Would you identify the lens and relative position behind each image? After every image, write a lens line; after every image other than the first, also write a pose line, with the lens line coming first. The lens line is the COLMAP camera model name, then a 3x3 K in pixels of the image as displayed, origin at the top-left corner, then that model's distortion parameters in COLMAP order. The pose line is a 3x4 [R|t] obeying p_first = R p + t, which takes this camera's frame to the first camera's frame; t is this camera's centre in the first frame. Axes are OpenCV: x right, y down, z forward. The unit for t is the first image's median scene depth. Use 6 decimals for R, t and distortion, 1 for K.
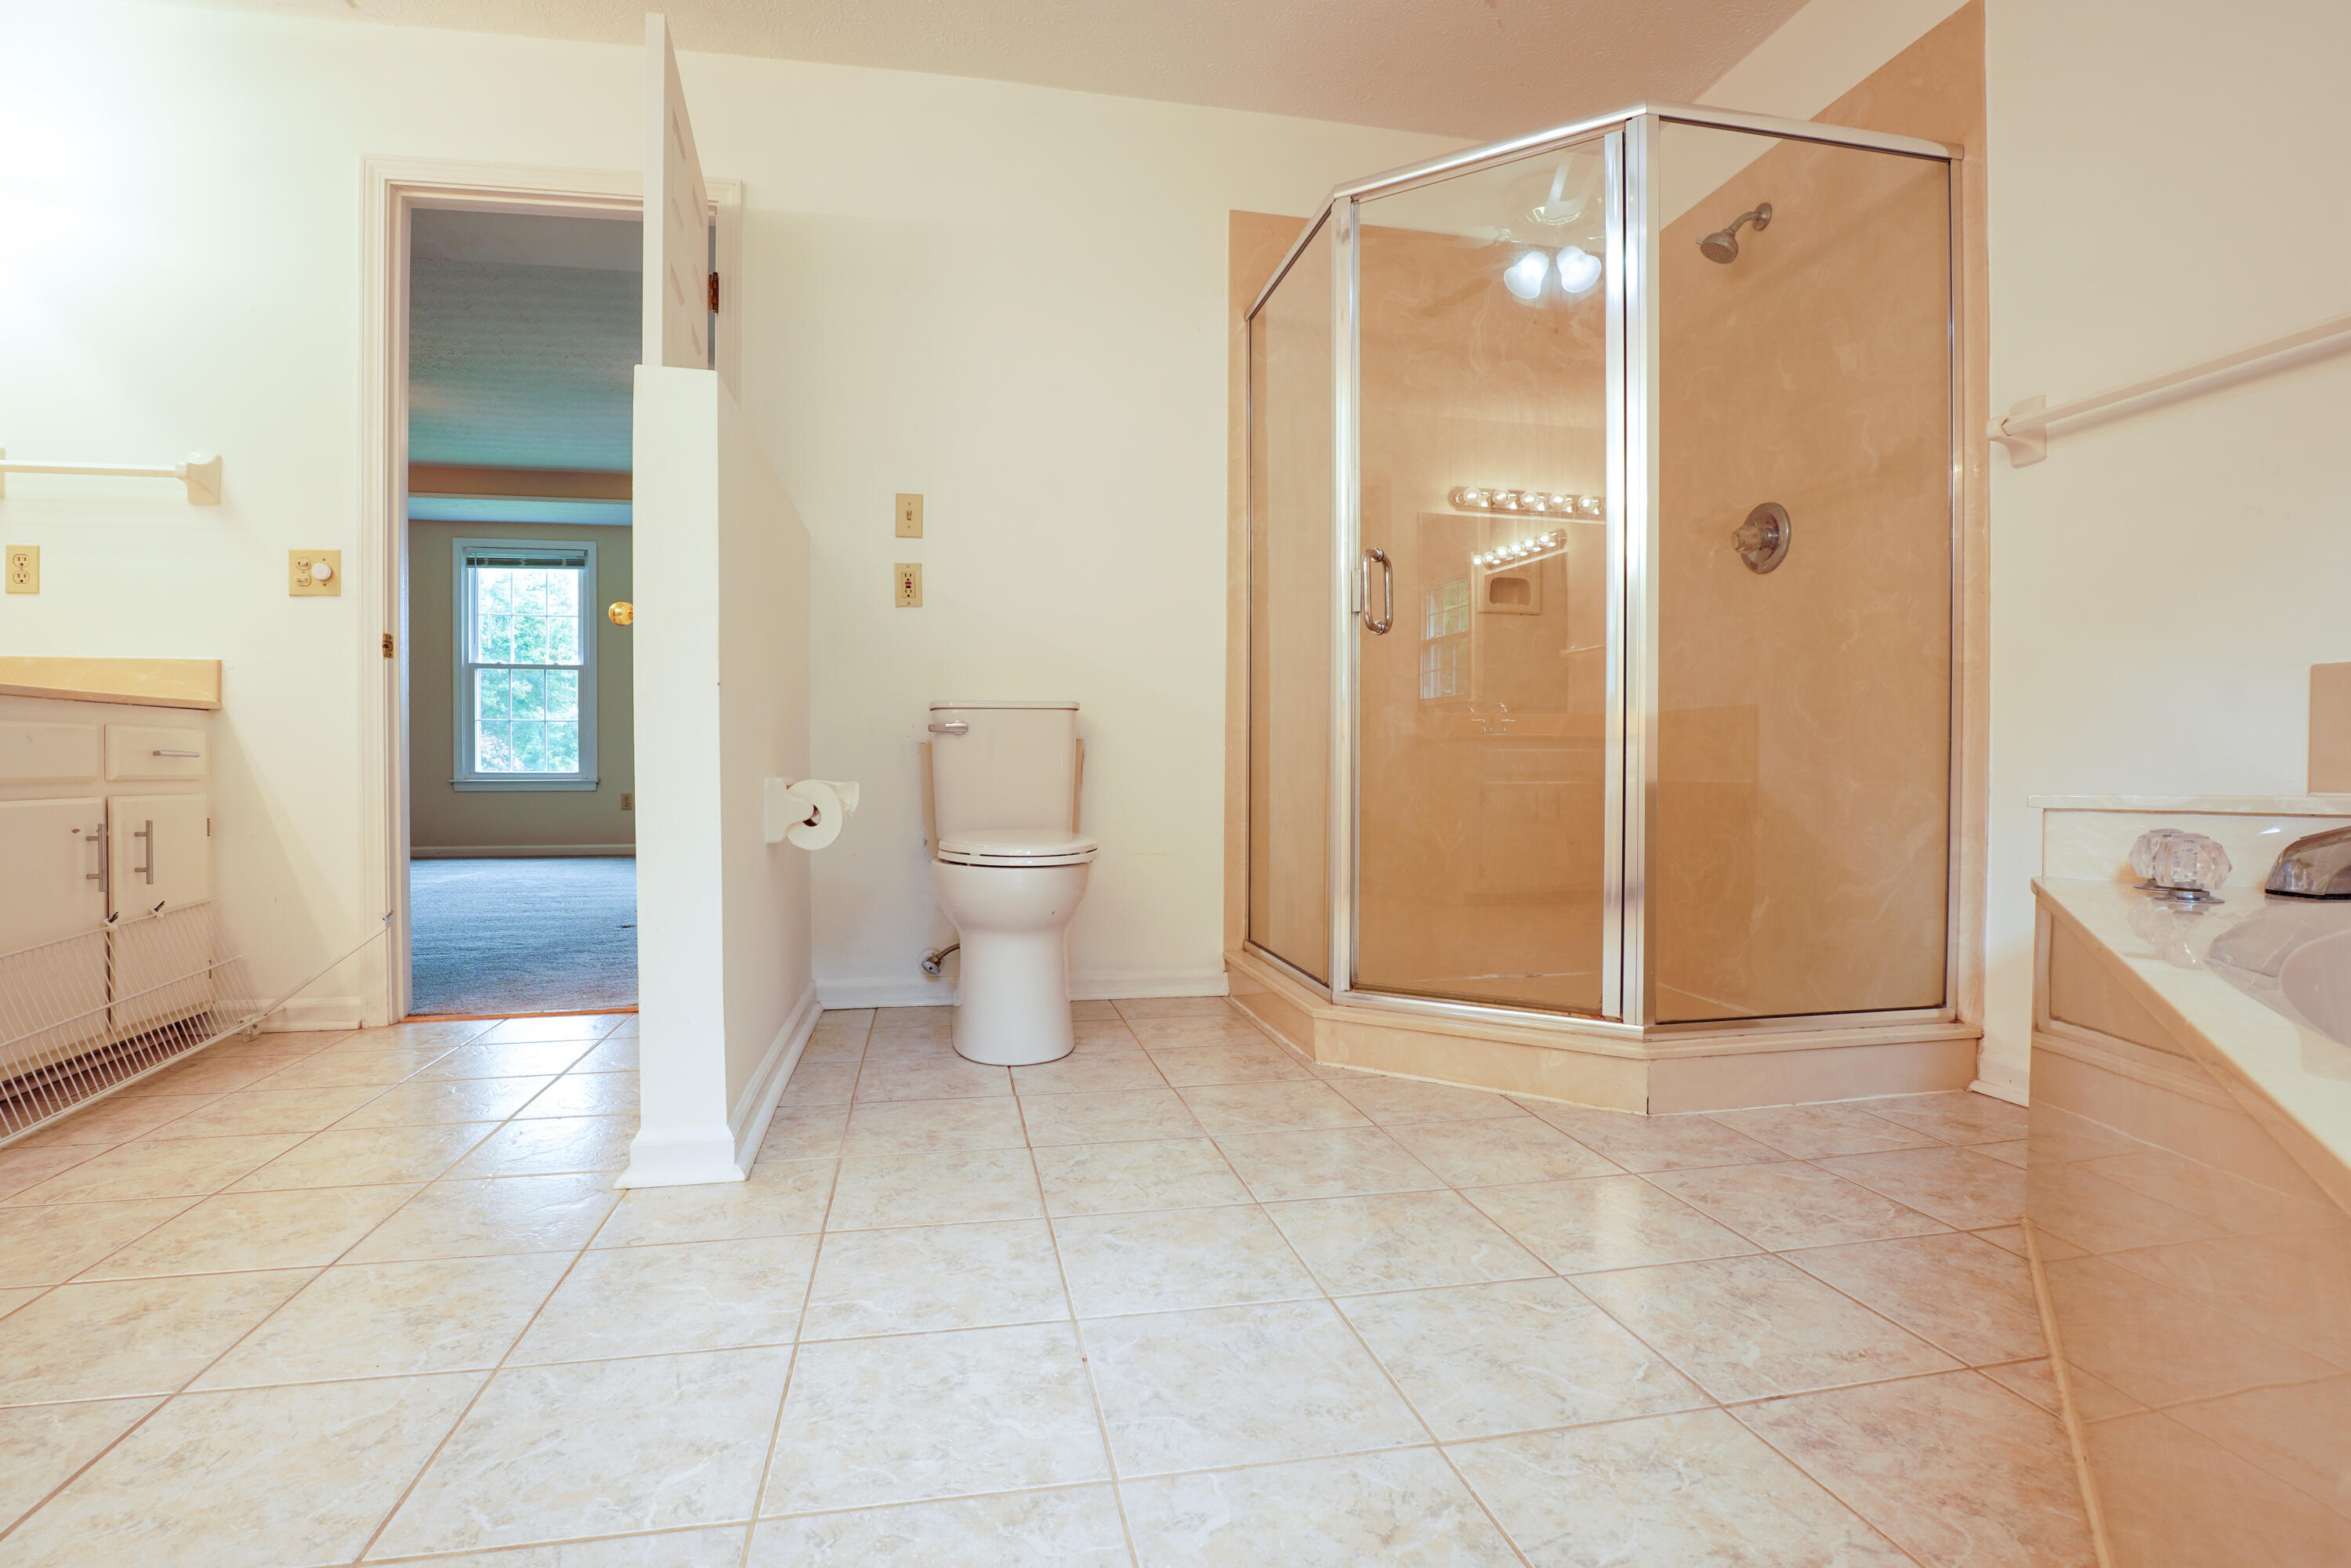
lens RADIAL K [[1142.4, 0, 1173.8], [0, 1142.4, 777.9], [0, 0, 1]] dist [-0.038696, 0.003112]
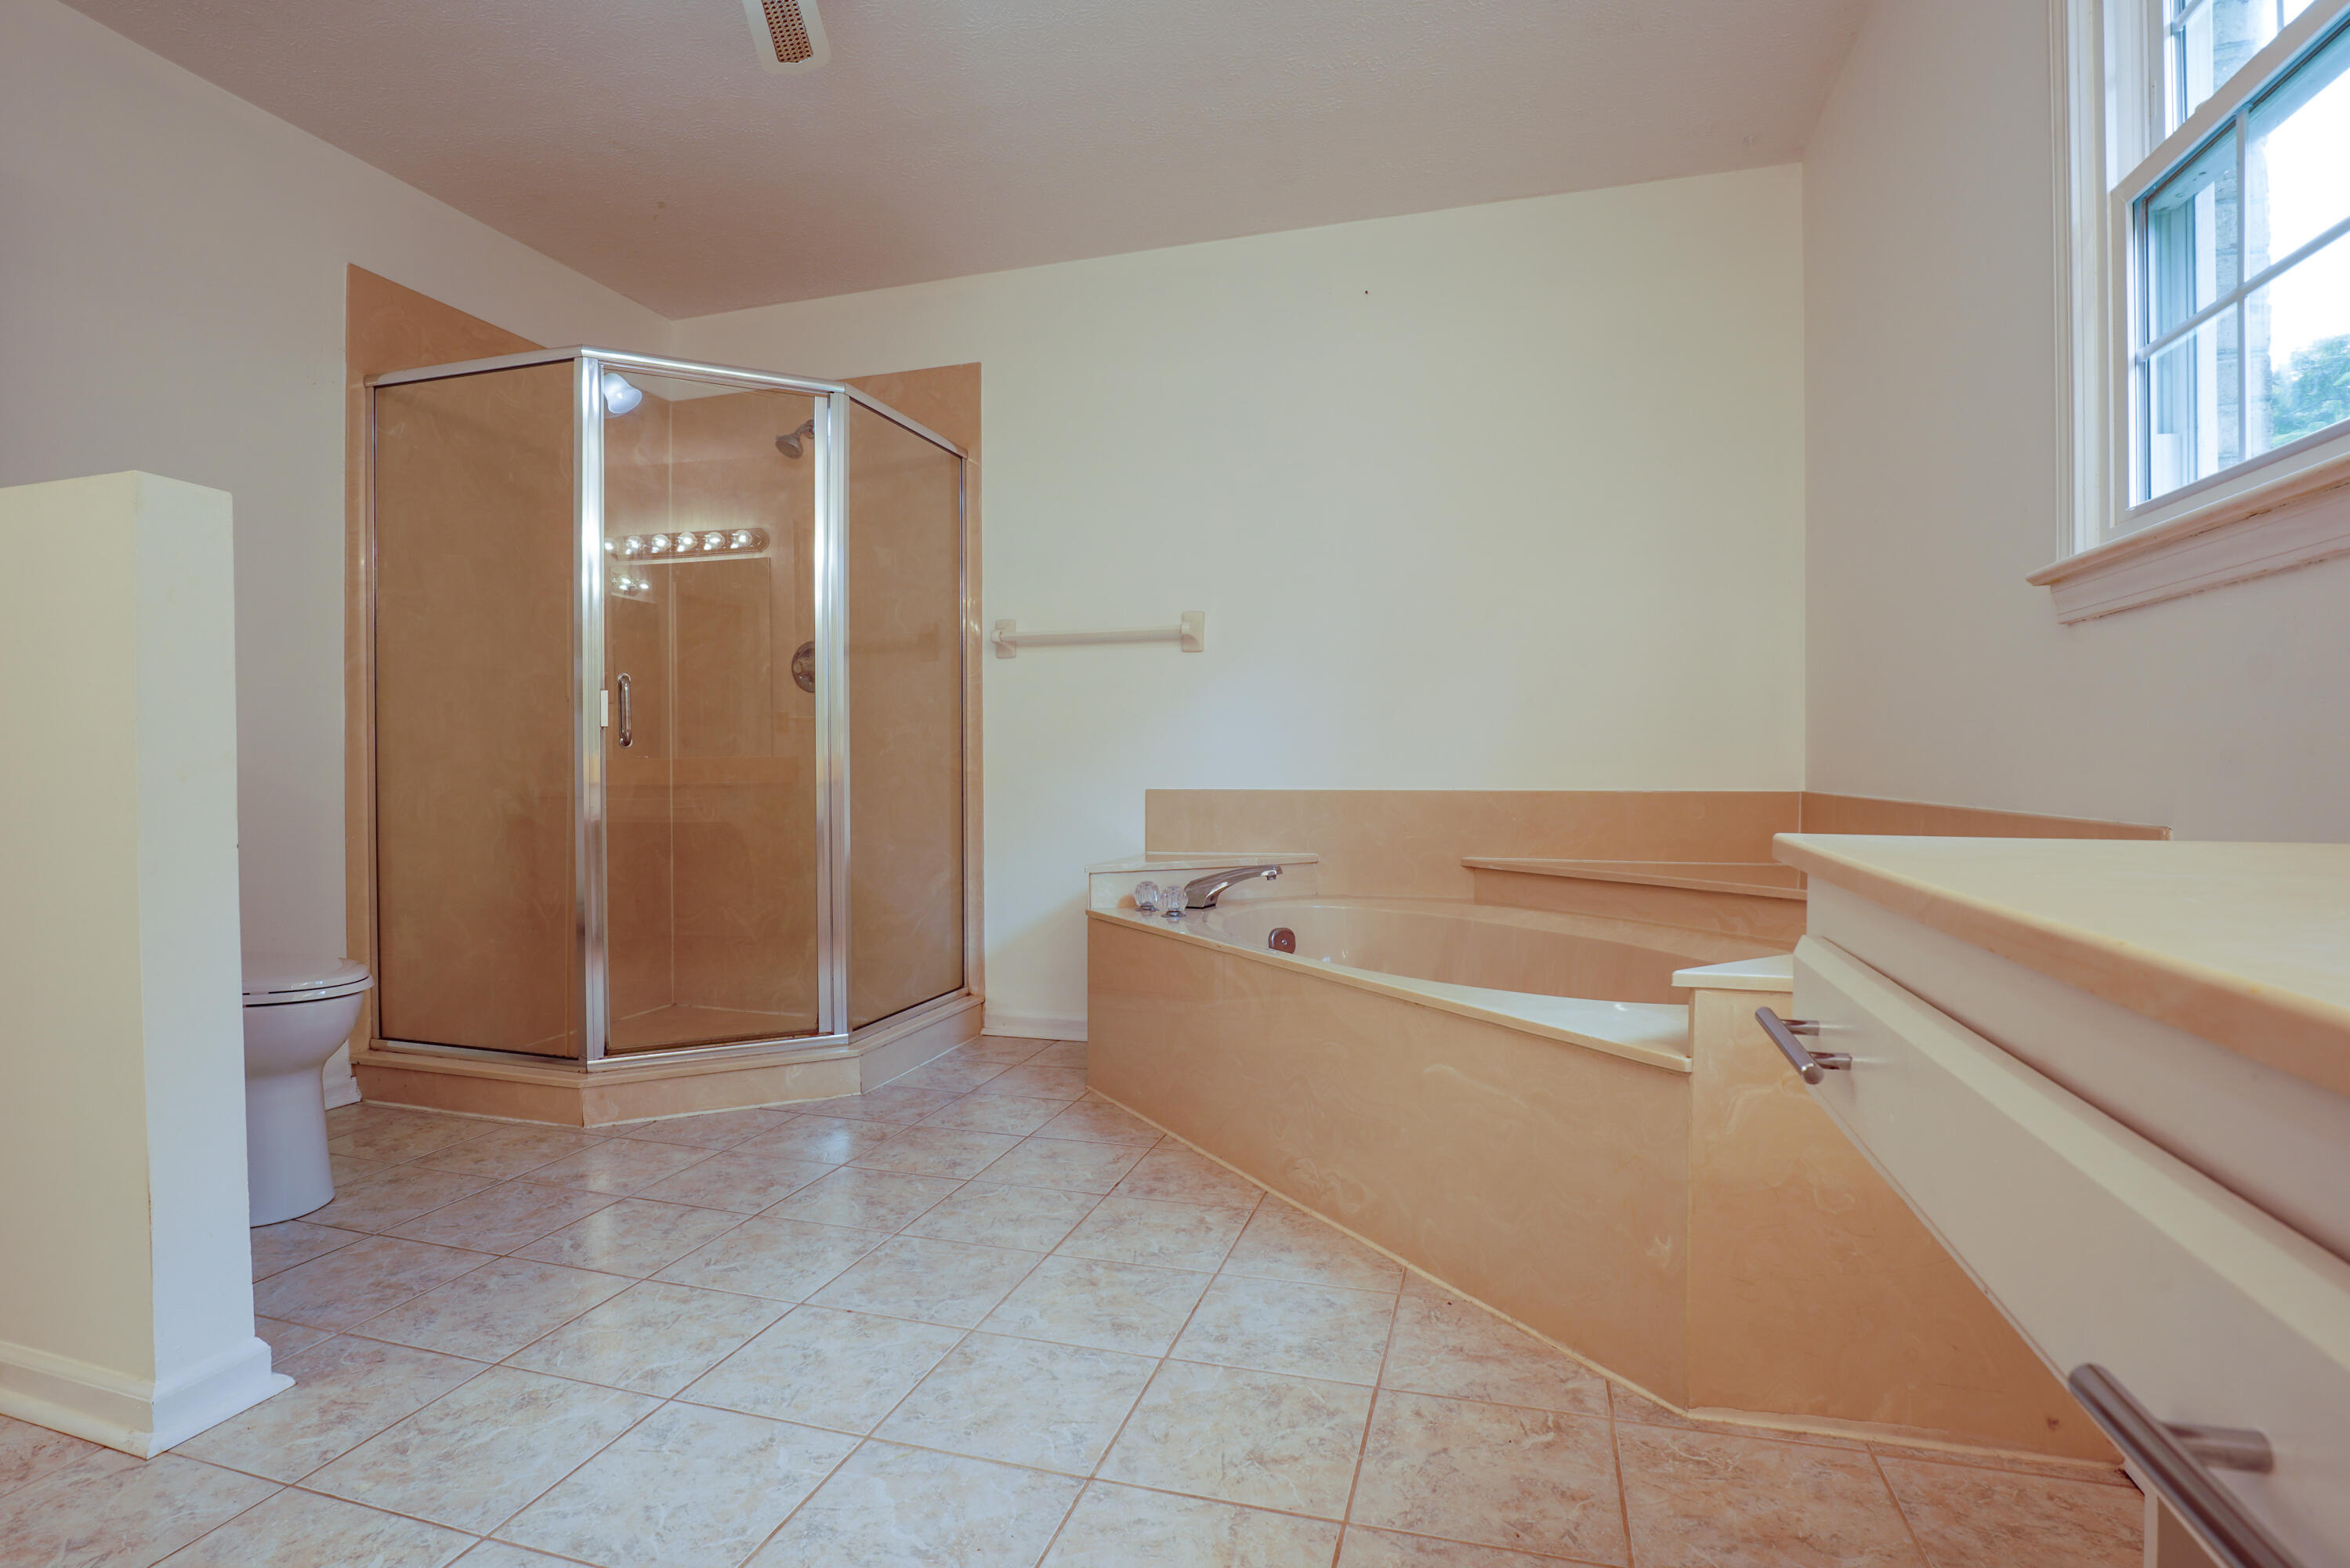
lens RADIAL K [[1142.0, 0, 1176.1], [0, 1142.0, 784.9], [0, 0, 1]] dist [-0.038696, 0.003112]
pose [[0.473919, -0.012935, 0.880473, -0.667894], [0.011944, 0.999895, 0.008260, -0.105669], [-0.880487, 0.006602, 0.474024, -0.049974]]
